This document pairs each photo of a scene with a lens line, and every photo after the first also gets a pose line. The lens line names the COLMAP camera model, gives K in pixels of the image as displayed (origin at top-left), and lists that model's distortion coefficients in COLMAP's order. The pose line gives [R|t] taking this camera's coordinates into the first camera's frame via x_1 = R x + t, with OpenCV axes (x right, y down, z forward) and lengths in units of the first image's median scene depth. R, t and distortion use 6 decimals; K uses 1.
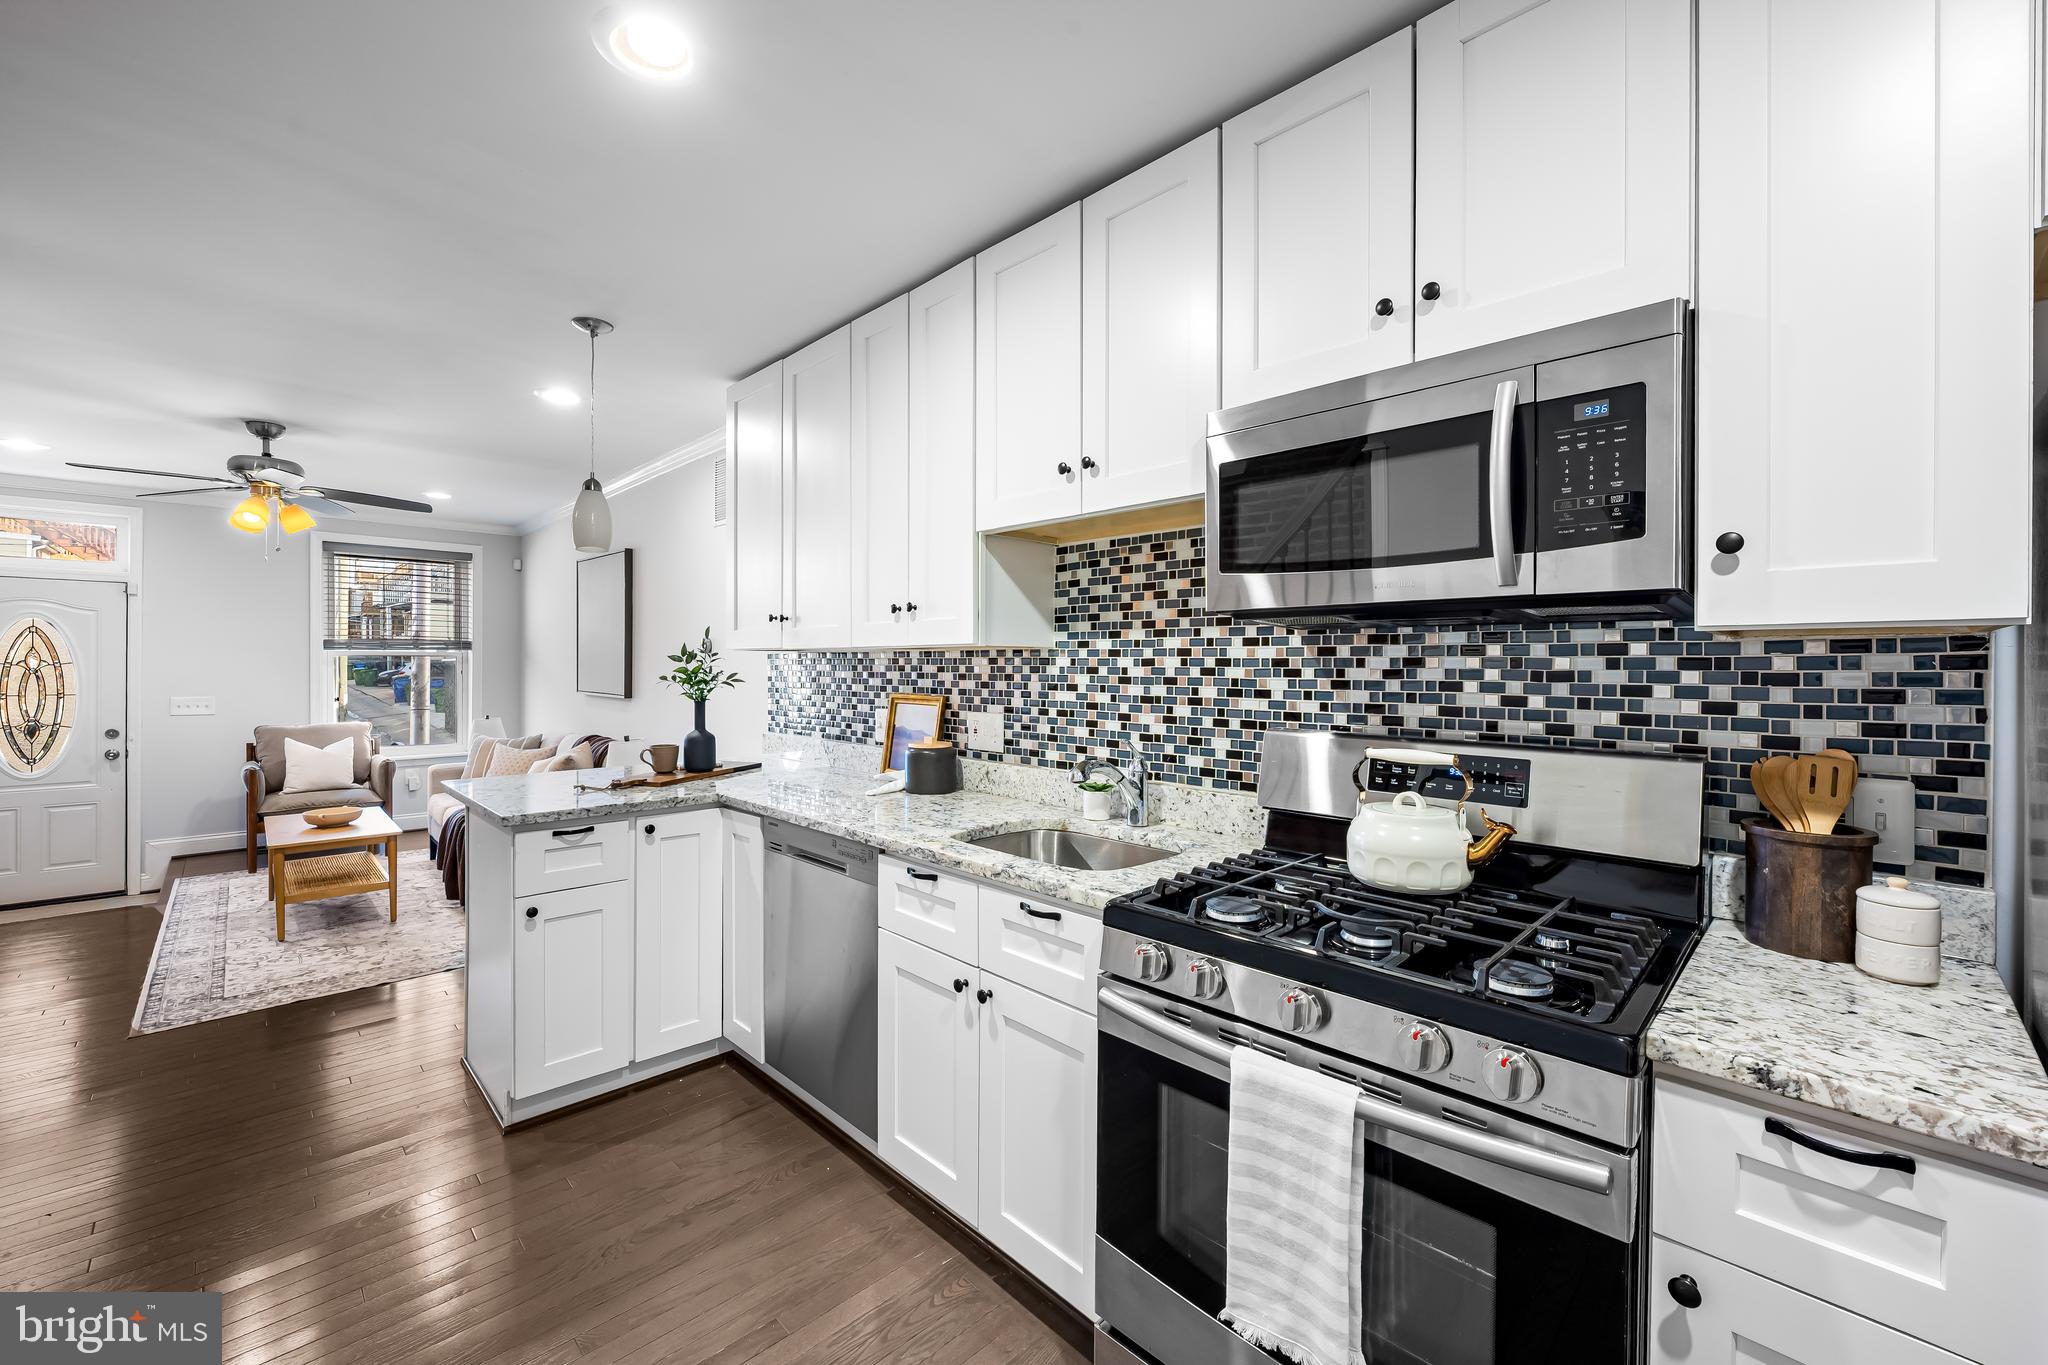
lens RADIAL K [[829.5, 0, 1024.6], [0, 829.5, 670.7], [0, 0, 1]] dist [-0.005170, 0.000038]
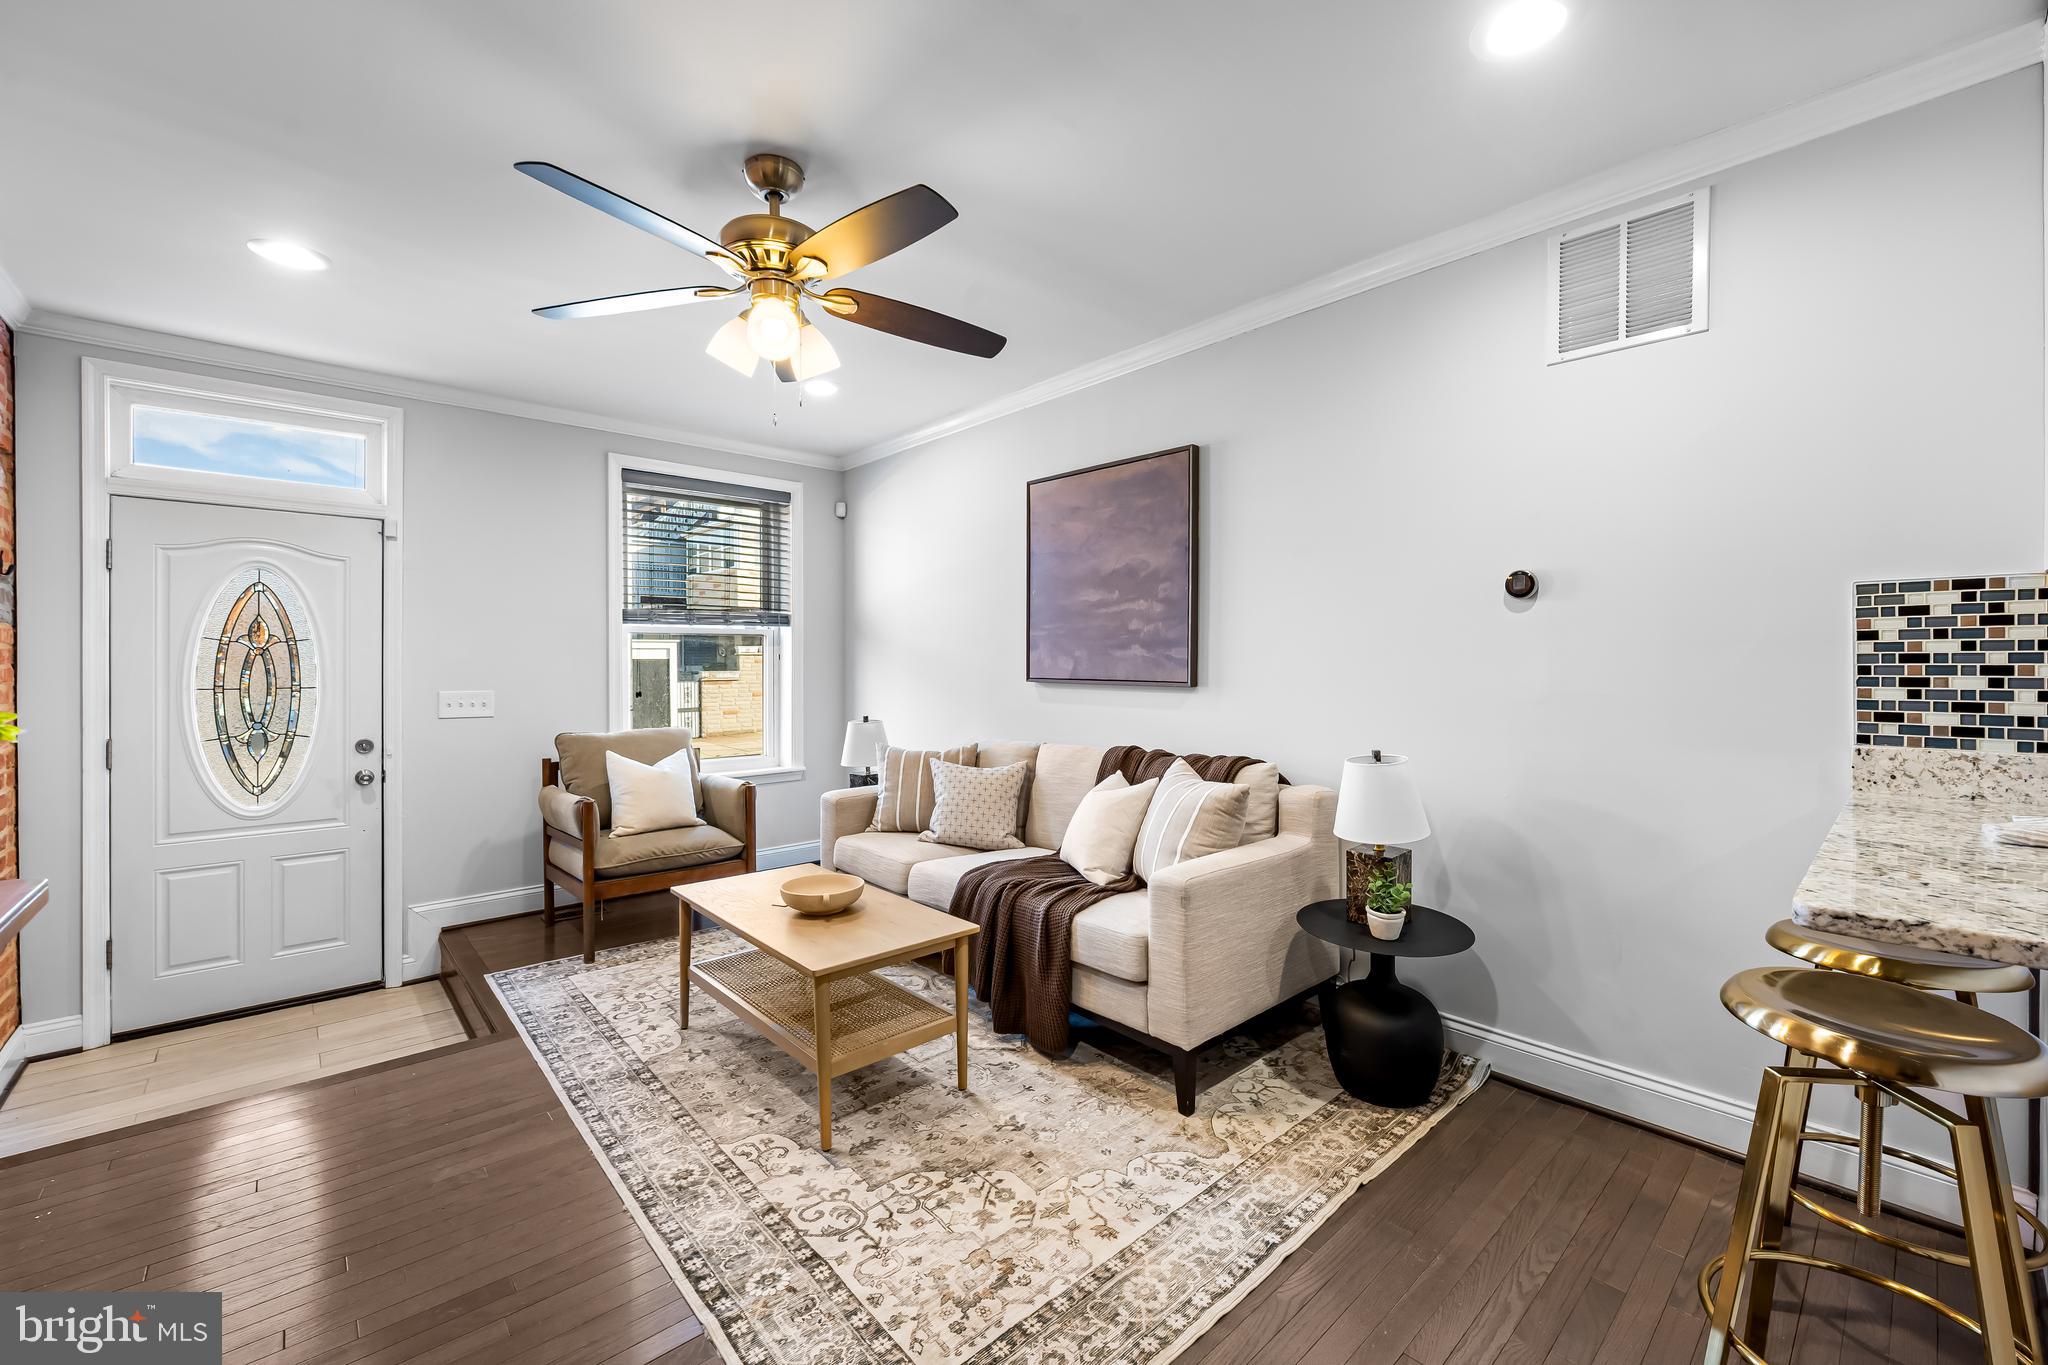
lens RADIAL K [[829.5, 0, 1024.6], [0, 829.5, 670.7], [0, 0, 1]] dist [-0.005170, 0.000038]
pose [[0.999367, -0.007754, -0.034729, -1.273371], [0.007838, 0.999967, 0.002283, 0.041385], [0.034710, -0.002554, 0.999394, 0.813338]]
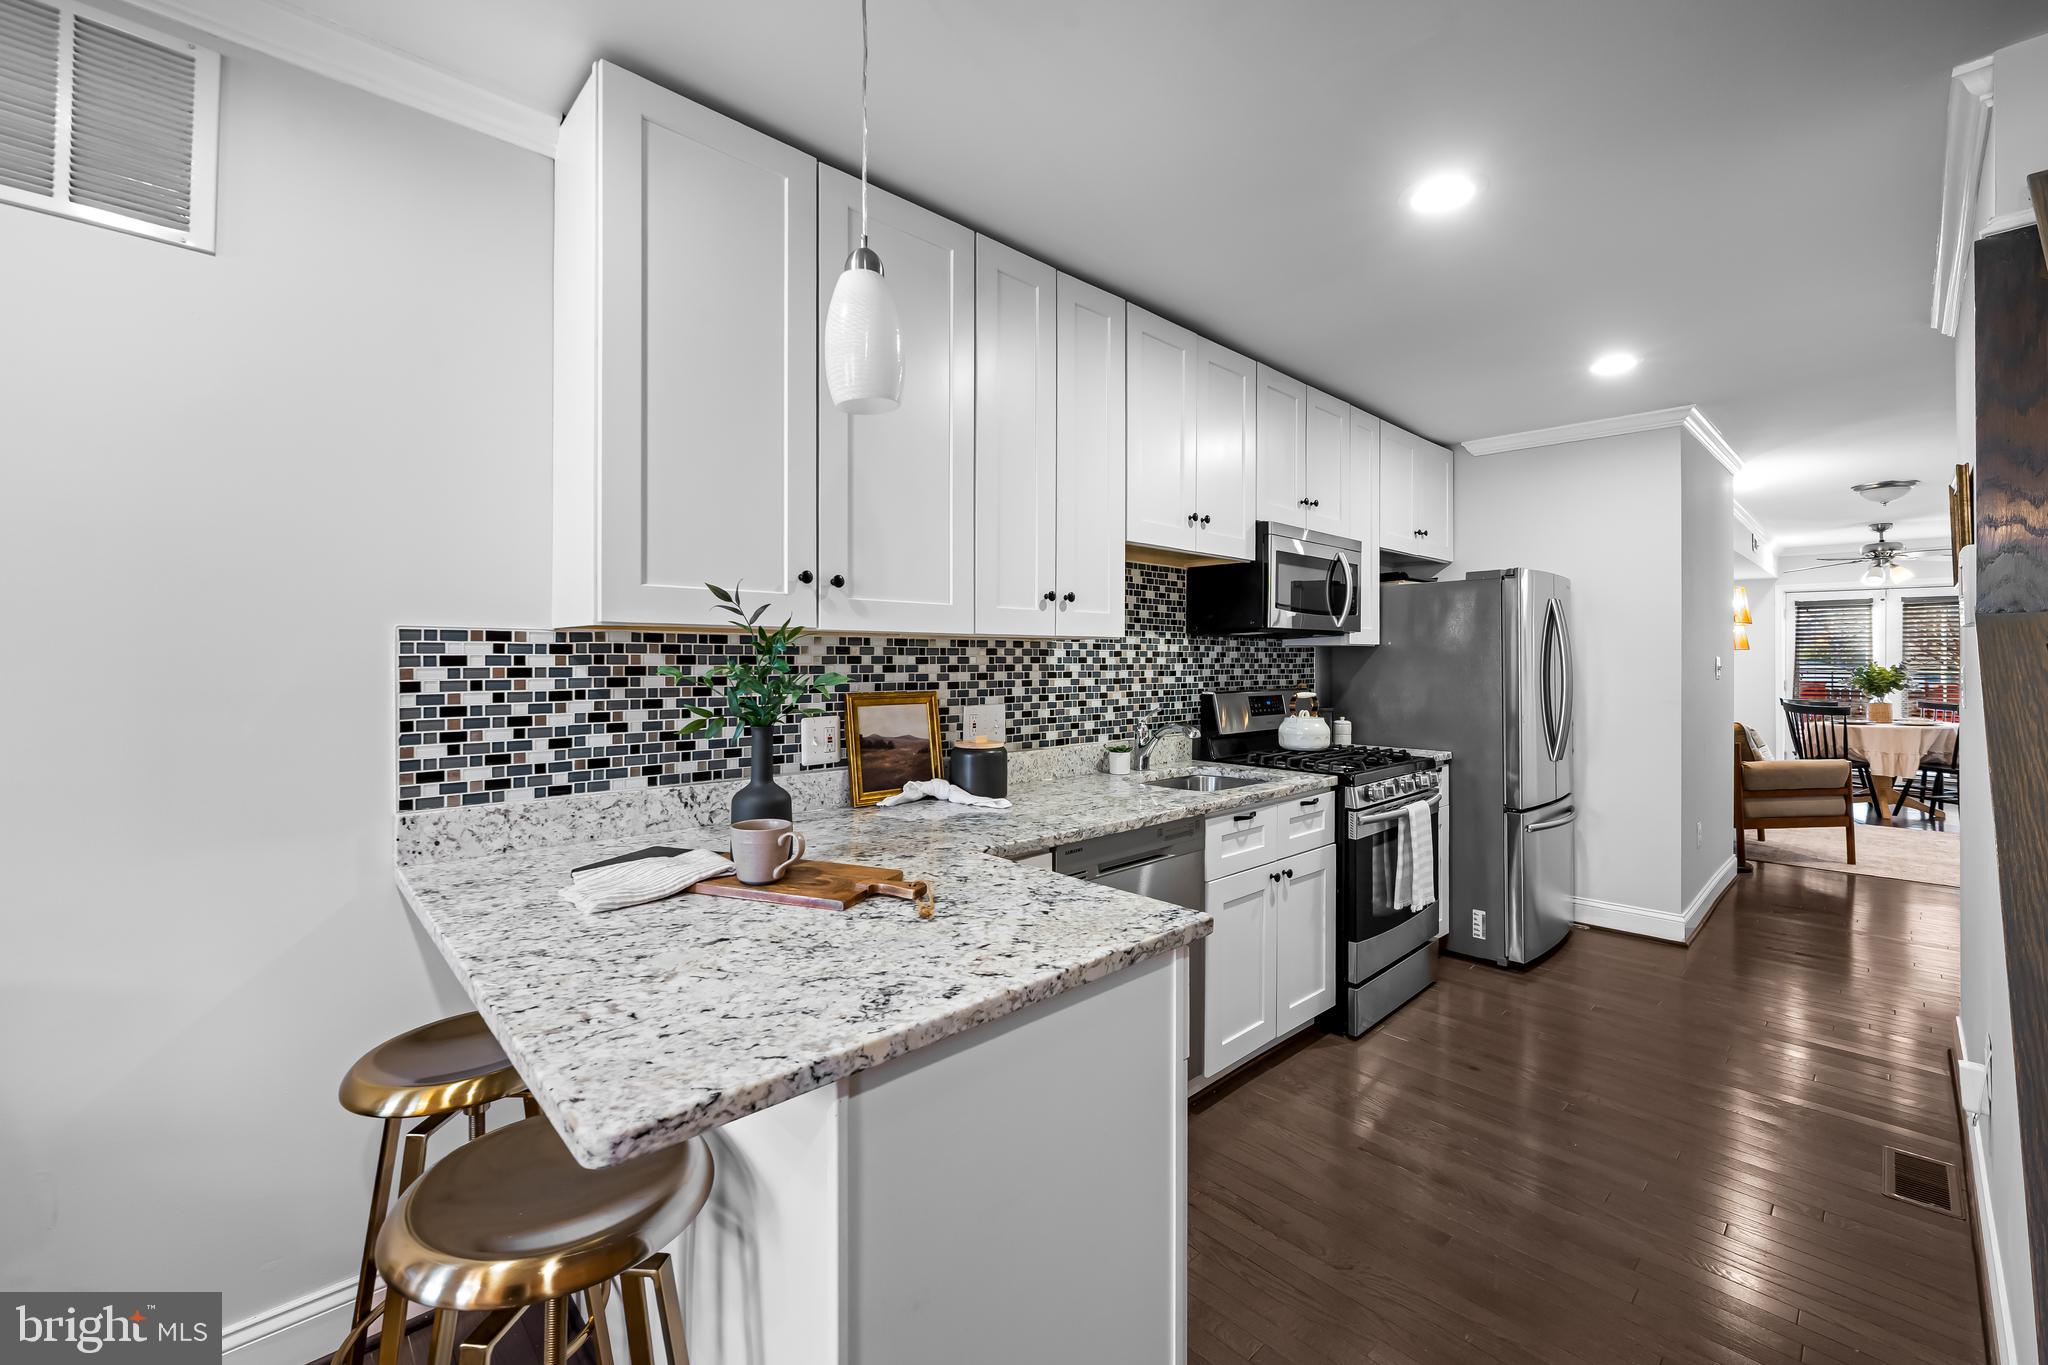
lens RADIAL K [[829.2, 0, 1031.2], [0, 829.2, 653.2], [0, 0, 1]] dist [-0.002065, 0.000109]
pose [[0.014092, -0.001228, 0.999900, -1.188658], [0.001364, 0.999998, 0.001209, -0.012788], [-0.999900, 0.001347, 0.014093, 1.092965]]
